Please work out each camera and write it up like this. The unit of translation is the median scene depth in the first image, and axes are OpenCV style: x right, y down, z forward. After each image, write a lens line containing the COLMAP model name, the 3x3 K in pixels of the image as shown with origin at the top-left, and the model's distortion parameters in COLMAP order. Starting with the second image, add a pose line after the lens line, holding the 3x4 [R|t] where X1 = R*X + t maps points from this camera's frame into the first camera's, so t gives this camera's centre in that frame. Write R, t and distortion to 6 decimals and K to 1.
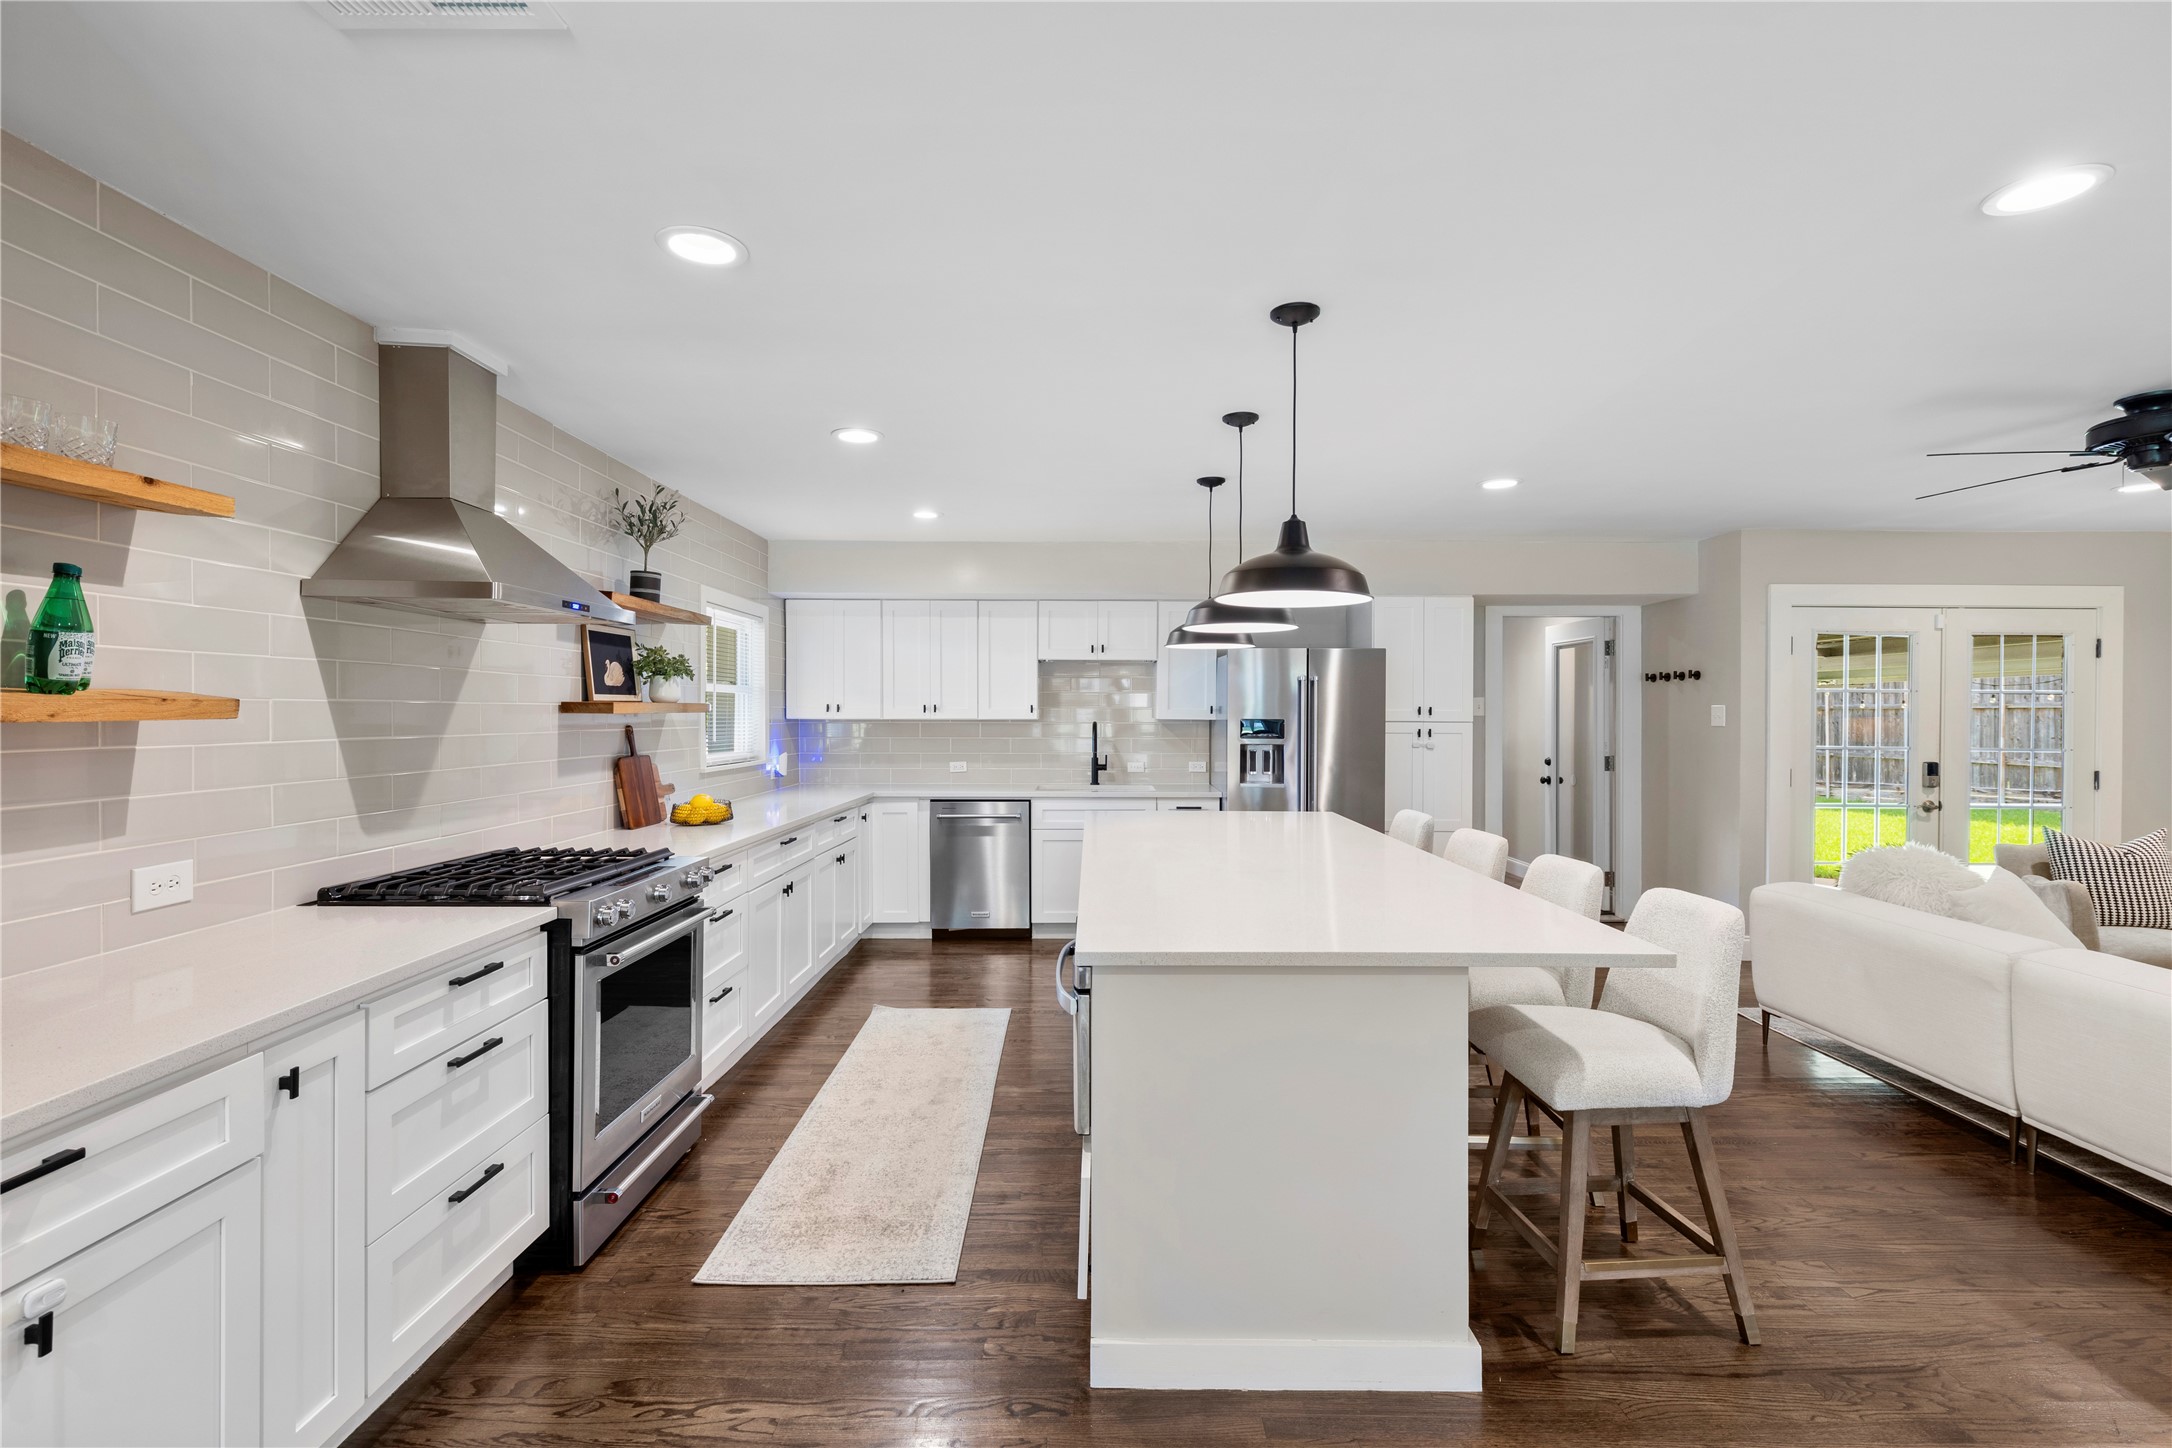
lens RADIAL K [[981.8, 0, 1098.2], [0, 981.8, 709.6], [0, 0, 1]] dist [0.003303, 0.000257]
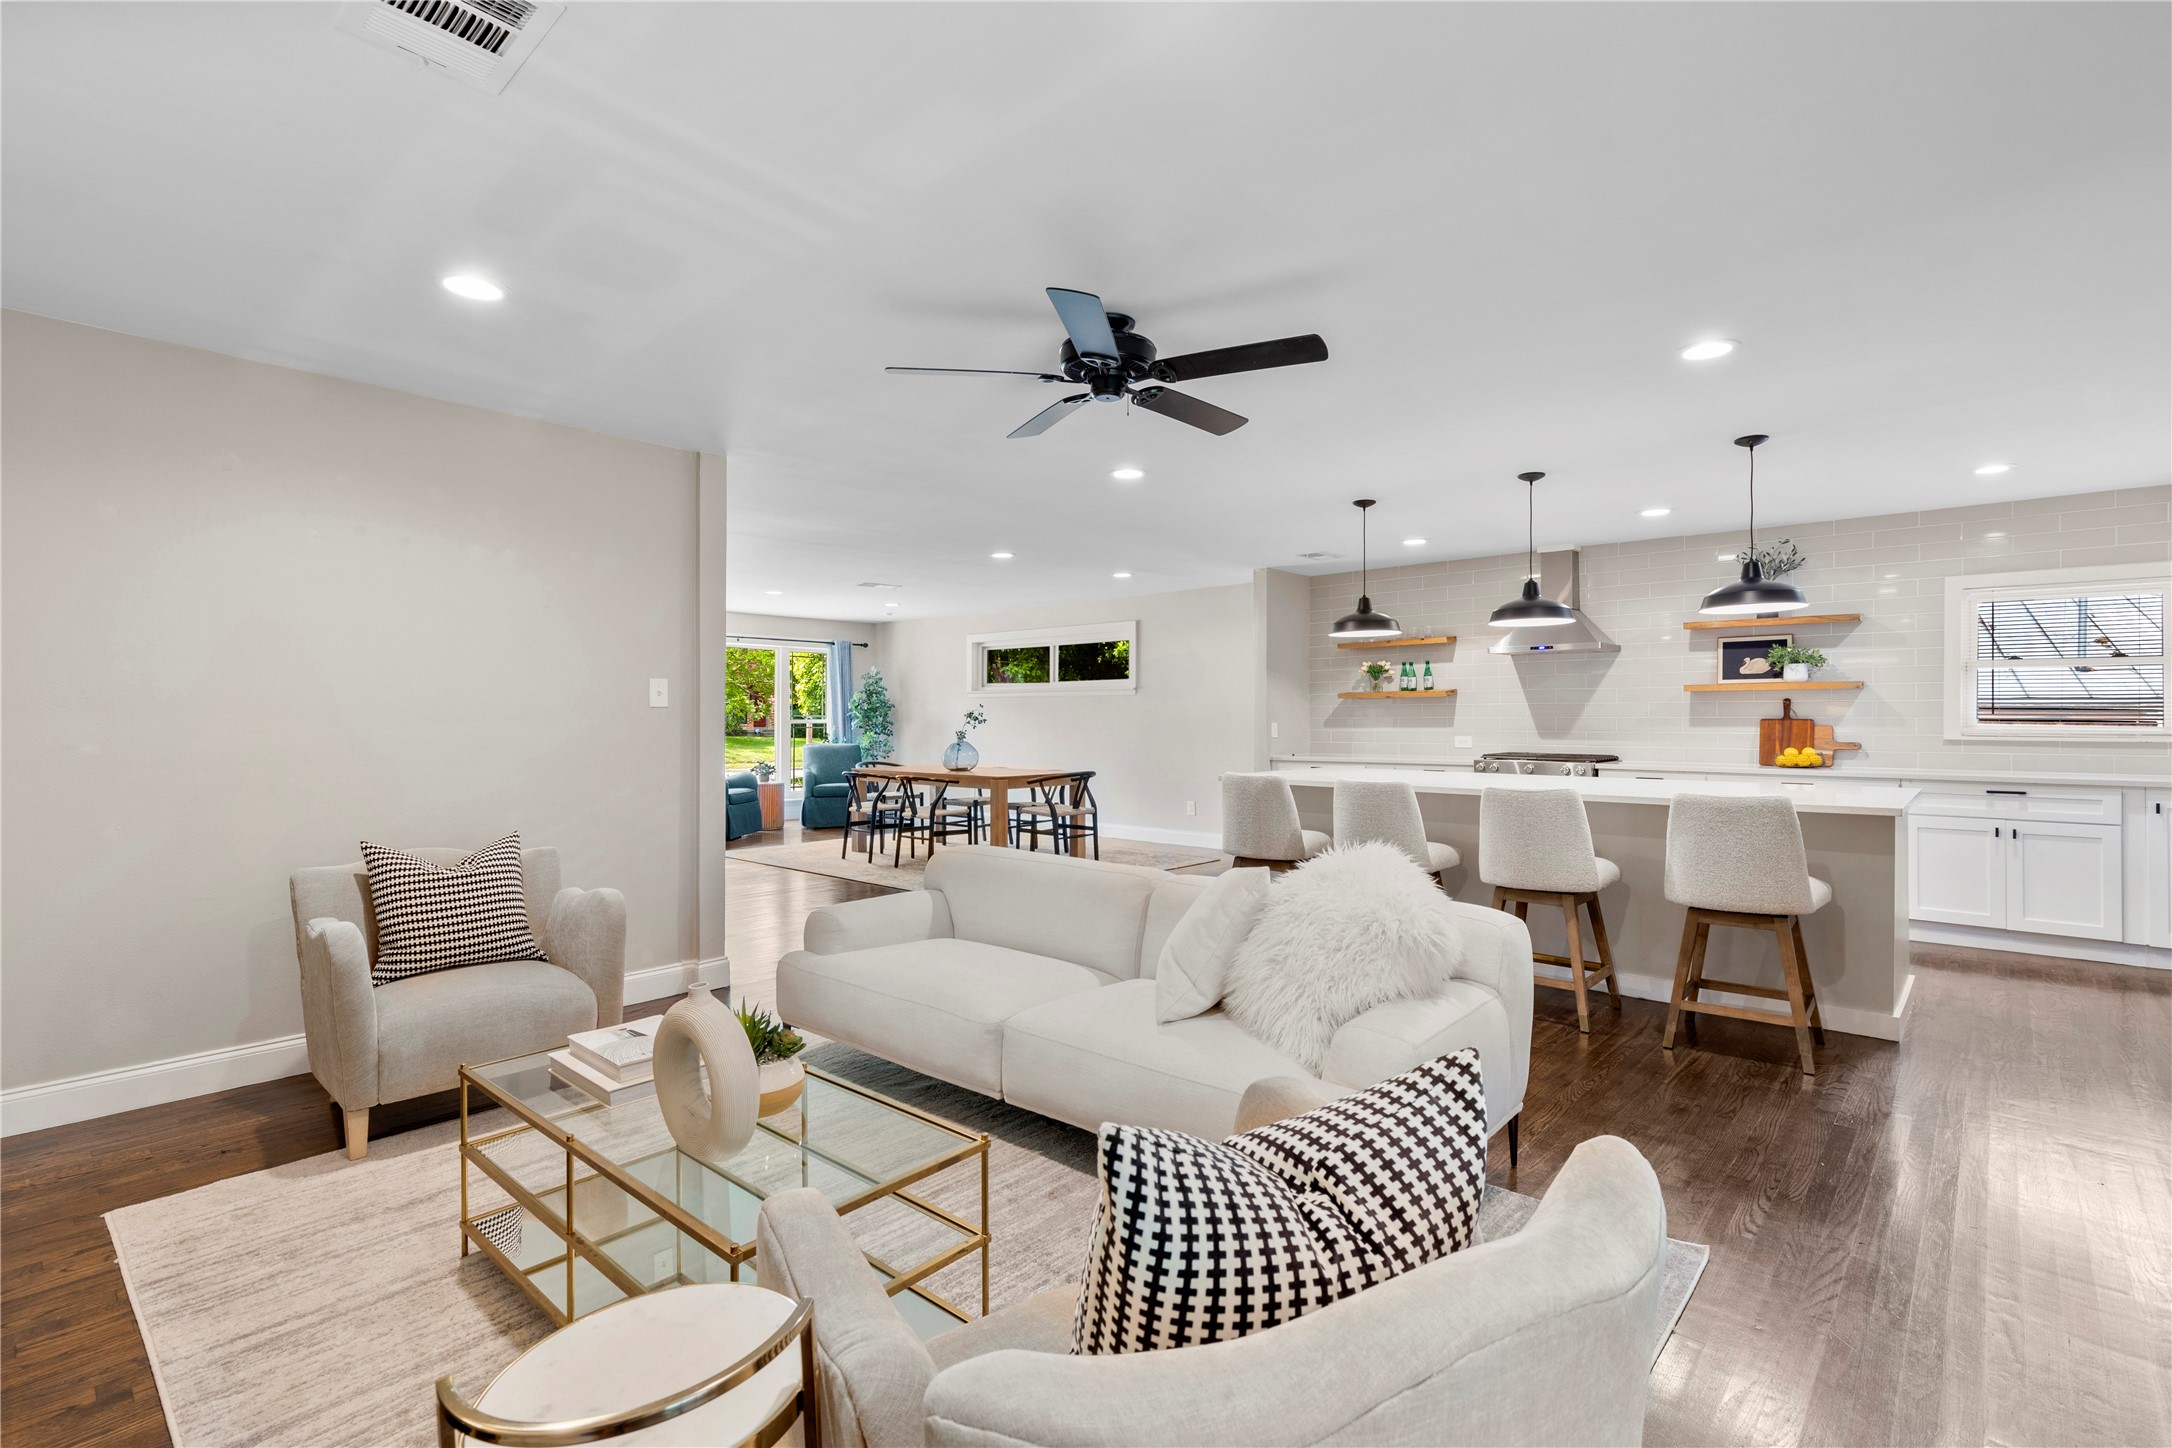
lens RADIAL K [[981.8, 0, 1098.2], [0, 981.8, 709.6], [0, 0, 1]] dist [0.003303, 0.000257]
pose [[-0.673602, -0.007134, -0.739060, 1.470901], [0.001329, 0.999940, -0.010864, 0.052424], [0.739093, -0.008300, -0.673552, 1.355073]]
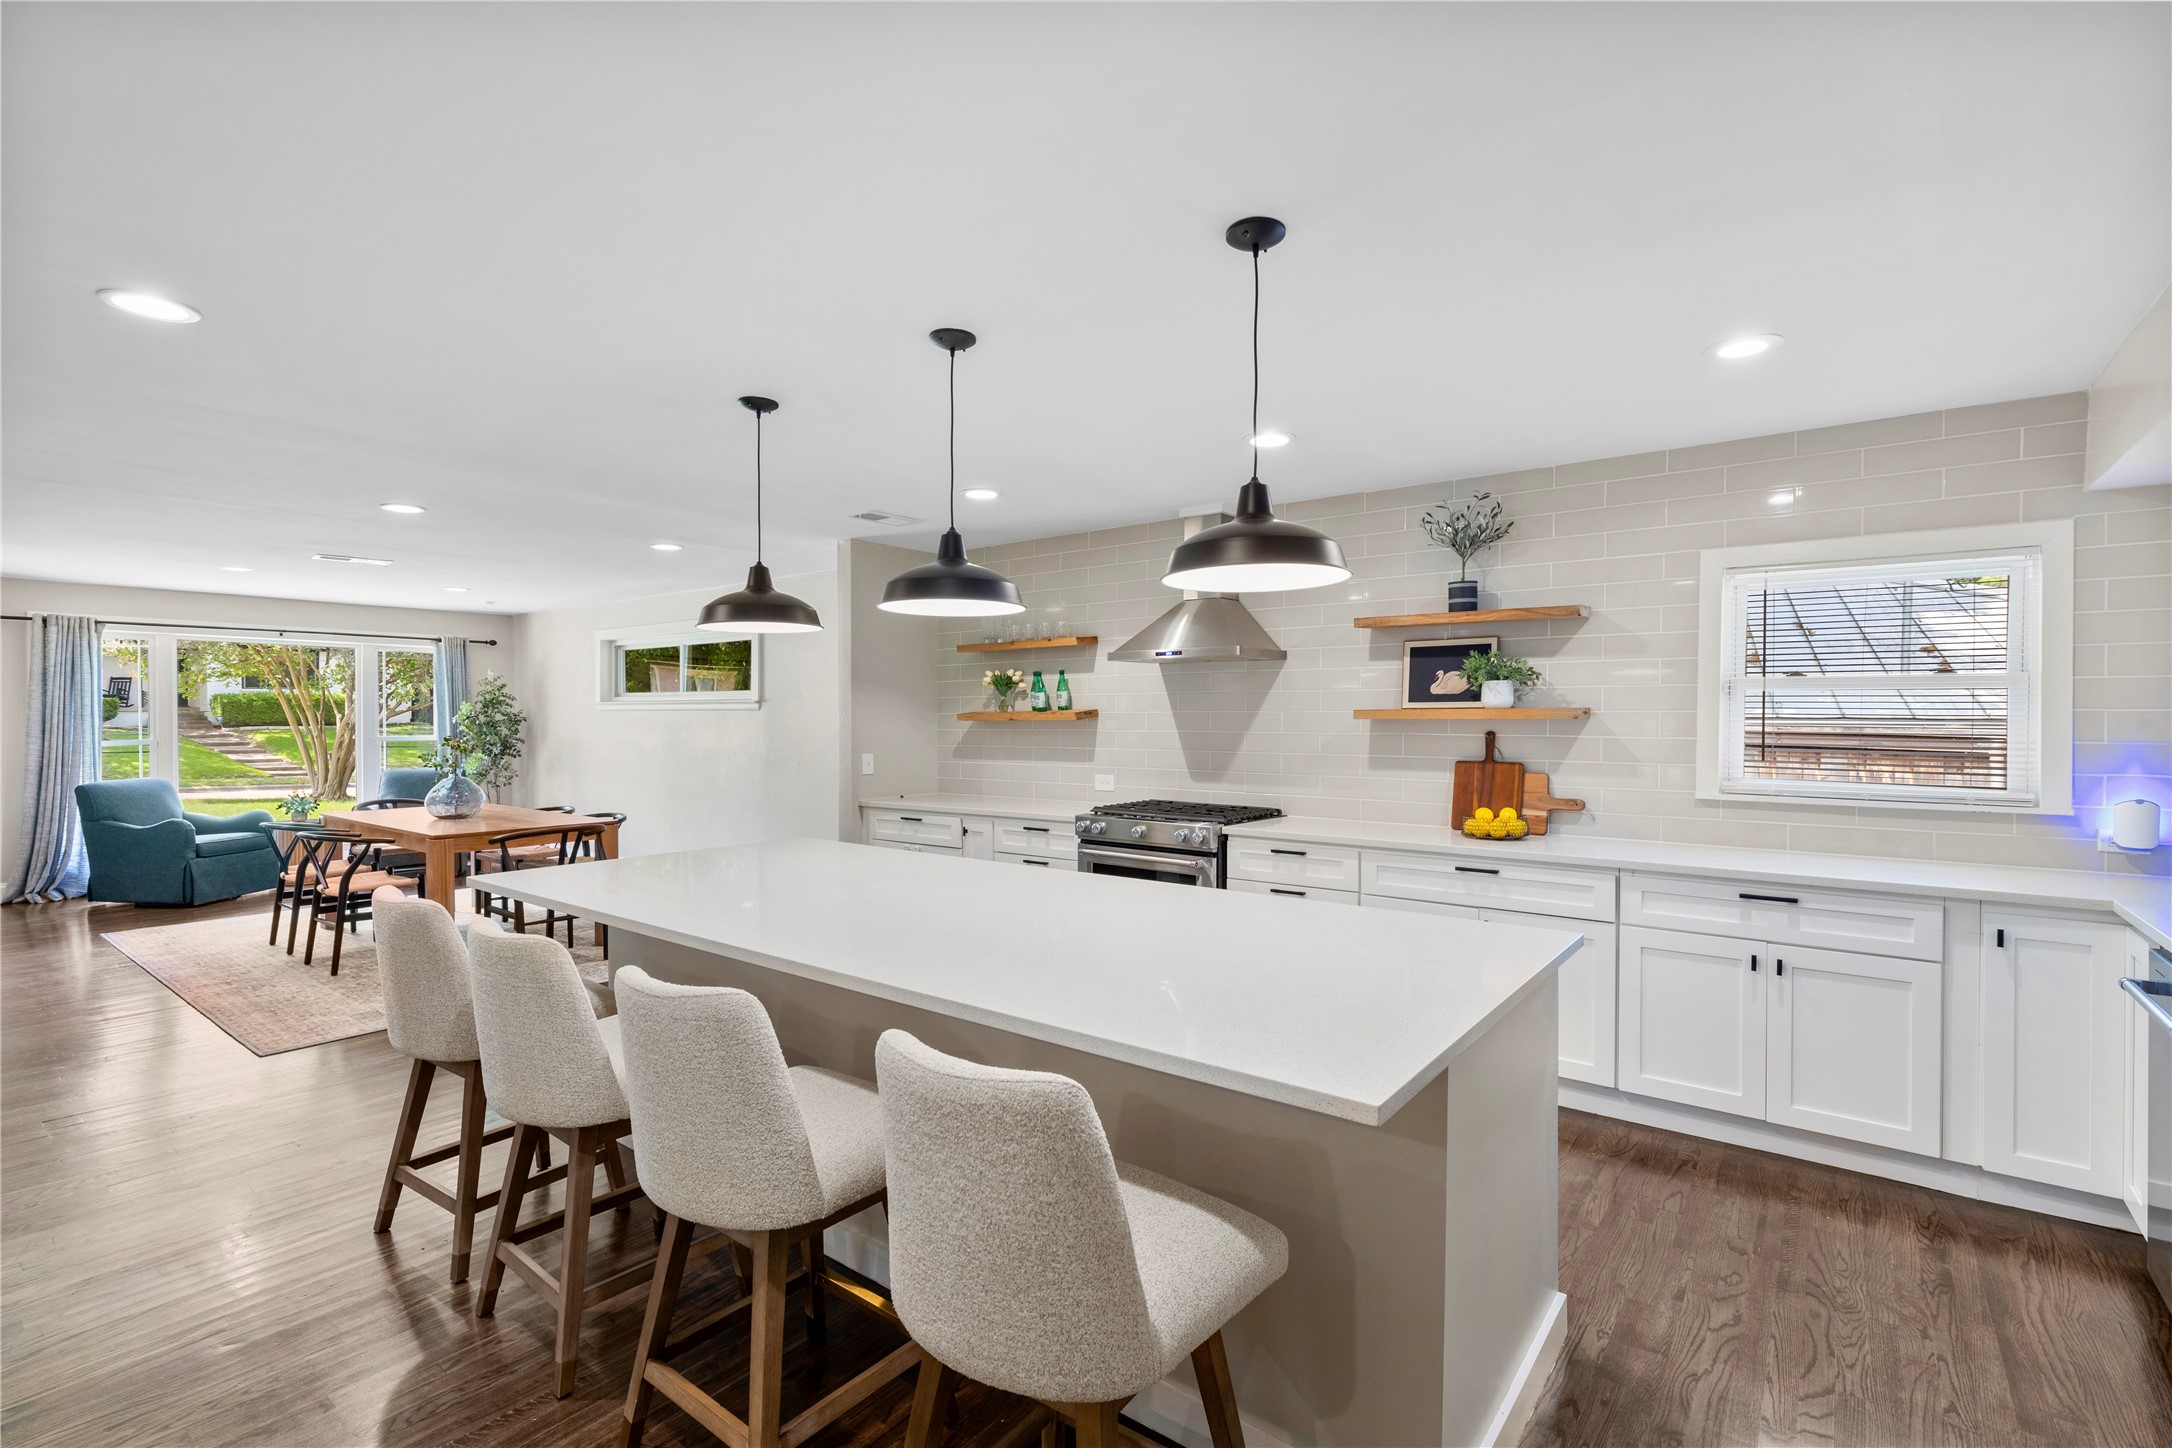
lens RADIAL K [[962.9, 0, 1095.2], [0, 962.9, 723.9], [0, 0, 1]] dist [0.003040, 0.000167]
pose [[-0.612360, 0.002732, -0.790575, 0.613490], [-0.000886, 0.999991, 0.004142, 0.005112], [0.790579, 0.003237, -0.612352, 1.412939]]
